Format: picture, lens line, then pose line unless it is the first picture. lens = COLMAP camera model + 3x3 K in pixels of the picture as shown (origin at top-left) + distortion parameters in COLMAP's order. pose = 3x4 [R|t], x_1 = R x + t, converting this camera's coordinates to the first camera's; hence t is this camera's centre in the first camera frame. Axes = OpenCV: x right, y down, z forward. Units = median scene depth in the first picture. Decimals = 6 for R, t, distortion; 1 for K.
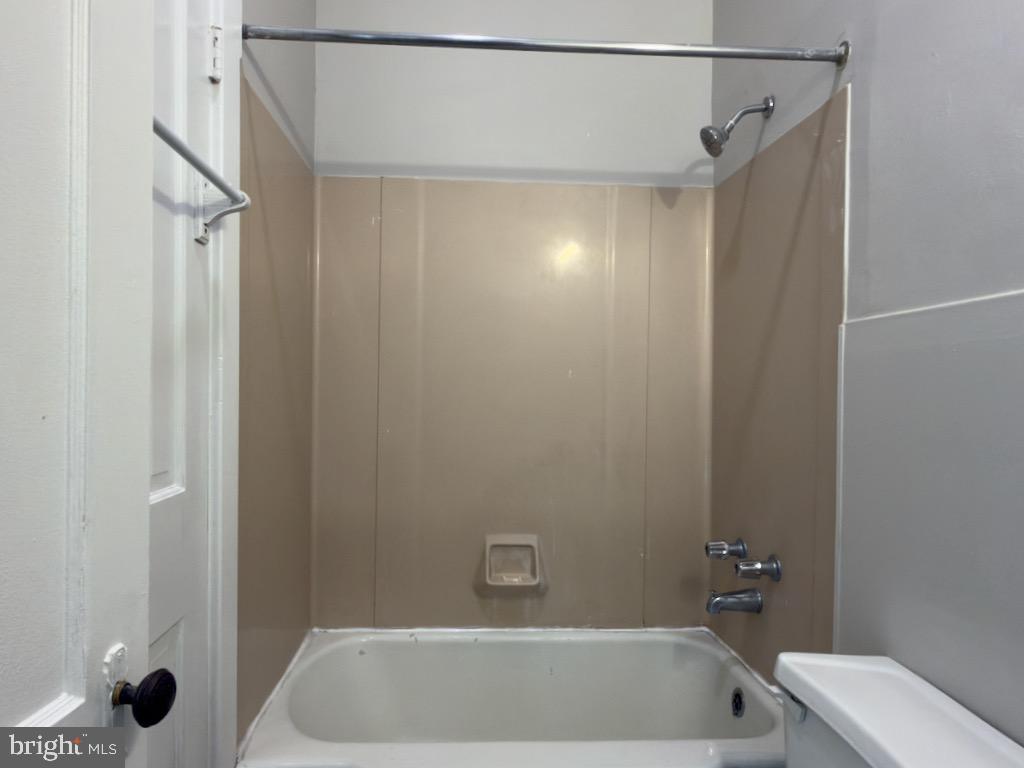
lens RADIAL K [[640.6, 0, 480.4], [0, 640.6, 393.1], [0, 0, 1]] dist [0.004949, 0.003427]
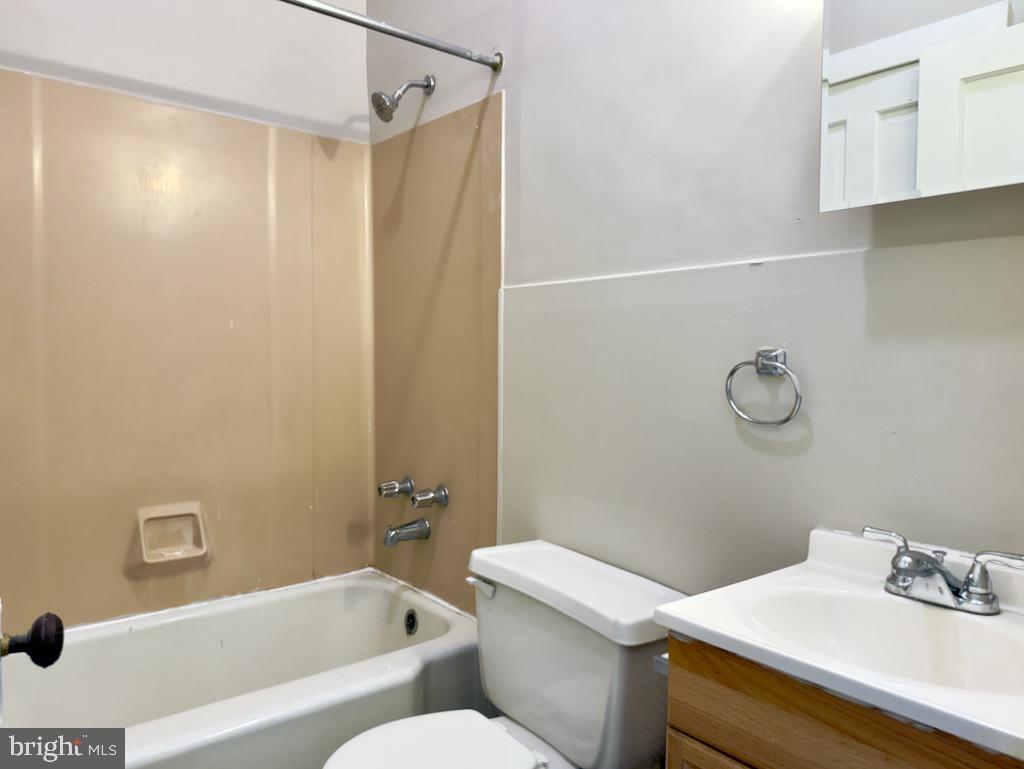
lens RADIAL K [[742.7, 0, 507.6], [0, 742.7, 379.4], [0, 0, 1]] dist [0.065436, -0.083149]
pose [[0.804022, -0.027993, 0.593940, -0.212349], [0.004529, 0.999151, 0.040959, 0.007760], [-0.594582, -0.030242, 0.803466, -0.124587]]
